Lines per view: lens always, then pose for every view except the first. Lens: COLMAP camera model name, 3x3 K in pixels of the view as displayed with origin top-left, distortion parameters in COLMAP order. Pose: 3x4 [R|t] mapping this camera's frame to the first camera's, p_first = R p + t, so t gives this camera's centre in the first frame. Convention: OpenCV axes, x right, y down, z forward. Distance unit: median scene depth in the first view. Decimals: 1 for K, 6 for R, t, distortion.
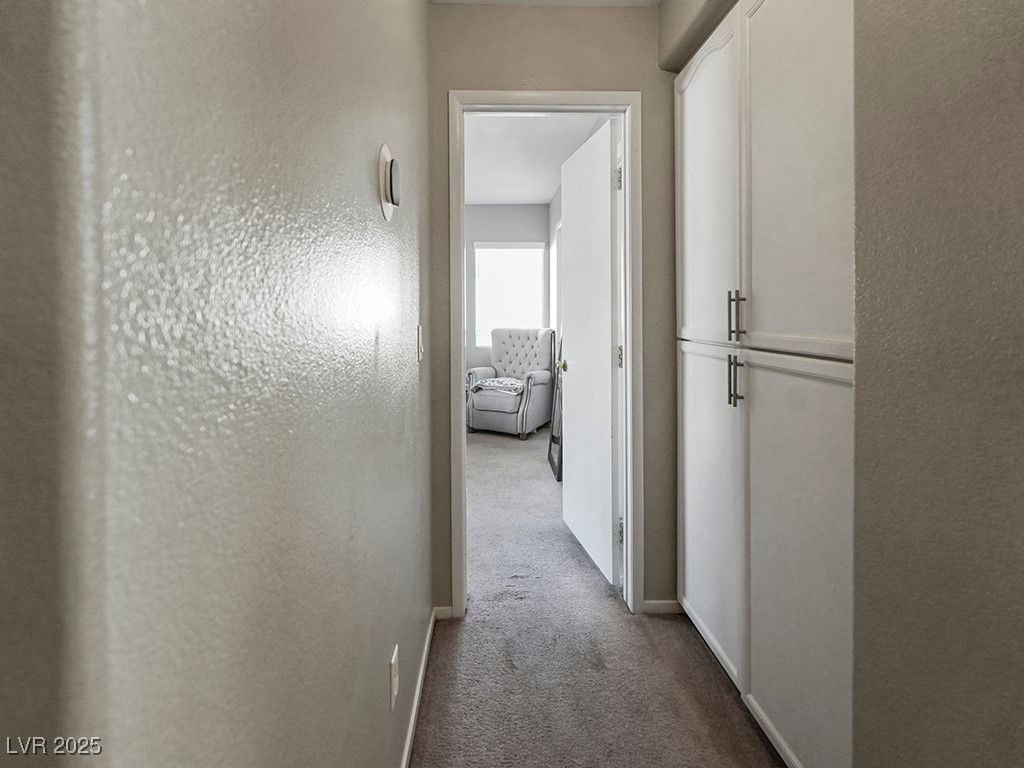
lens RADIAL K [[471.8, 0, 511.4], [0, 471.8, 309.5], [0, 0, 1]] dist [0.000123, -0.000040]
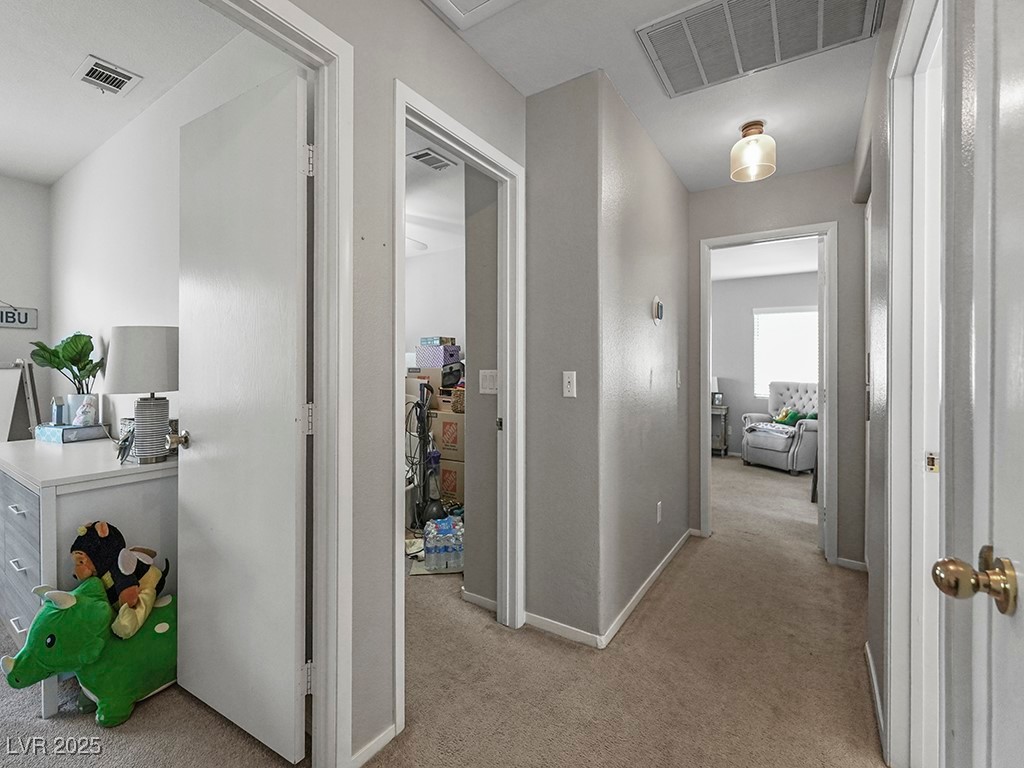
lens RADIAL K [[456.7, 0, 508.4], [0, 456.7, 367.3], [0, 0, 1]] dist [0.001395, 0.000124]
pose [[0.802829, 0.008128, -0.596154, 0.129450], [-0.008422, 0.999962, 0.002292, 0.008958], [0.596150, 0.003181, 0.802867, -0.334184]]
